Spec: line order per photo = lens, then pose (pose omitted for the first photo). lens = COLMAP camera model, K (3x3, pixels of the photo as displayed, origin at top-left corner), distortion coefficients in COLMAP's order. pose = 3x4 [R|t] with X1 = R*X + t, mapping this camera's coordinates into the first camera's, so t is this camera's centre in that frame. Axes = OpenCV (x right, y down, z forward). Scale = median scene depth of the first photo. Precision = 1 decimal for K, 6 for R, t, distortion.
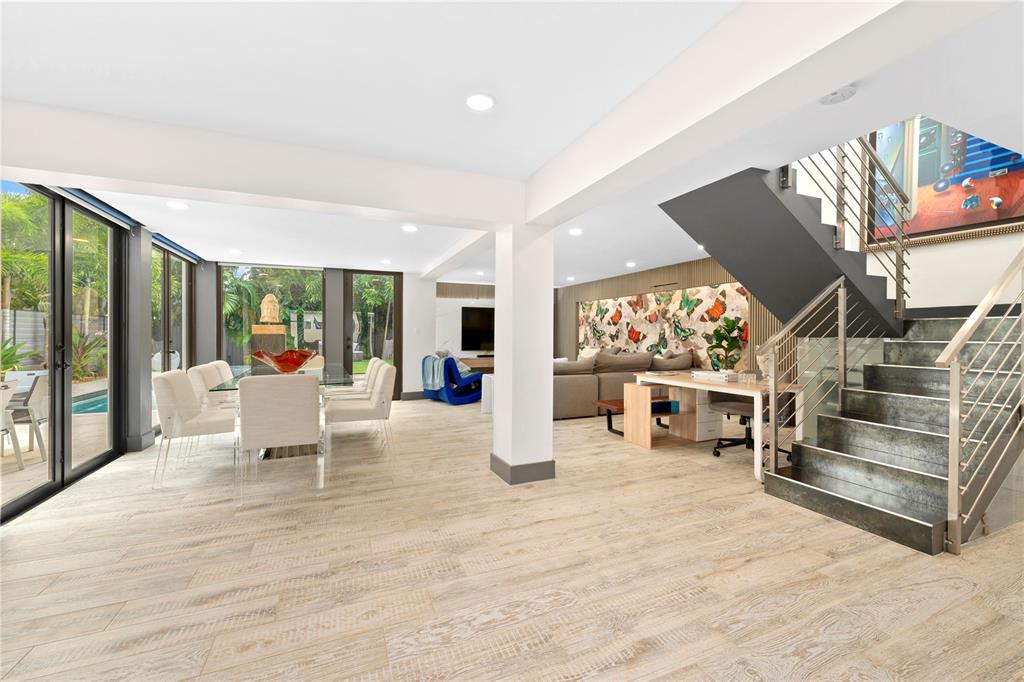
lens RADIAL K [[413.0, 0, 512.2], [0, 413.0, 336.1], [0, 0, 1]] dist [-0.000290, -0.000061]
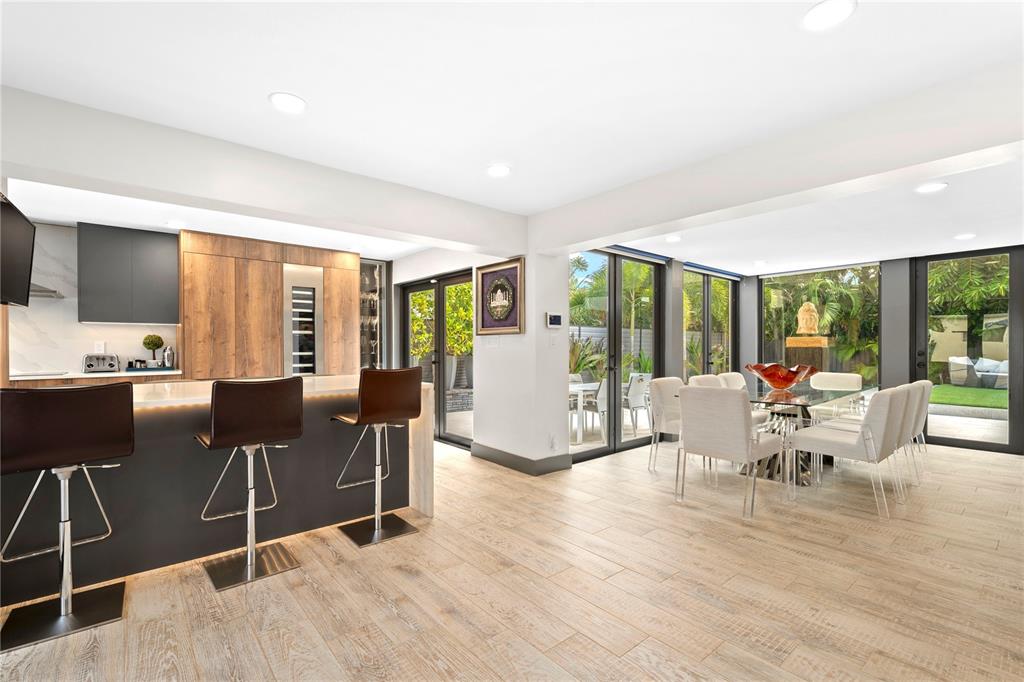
lens RADIAL K [[461.4, 0, 512.0], [0, 461.4, 341.0], [0, 0, 1]] dist [0.000598, 0.000126]
pose [[0.295609, -0.013862, -0.955209, 0.364543], [-0.005325, 0.999855, -0.016158, 0.002611], [0.955294, 0.009863, 0.295492, 0.181207]]
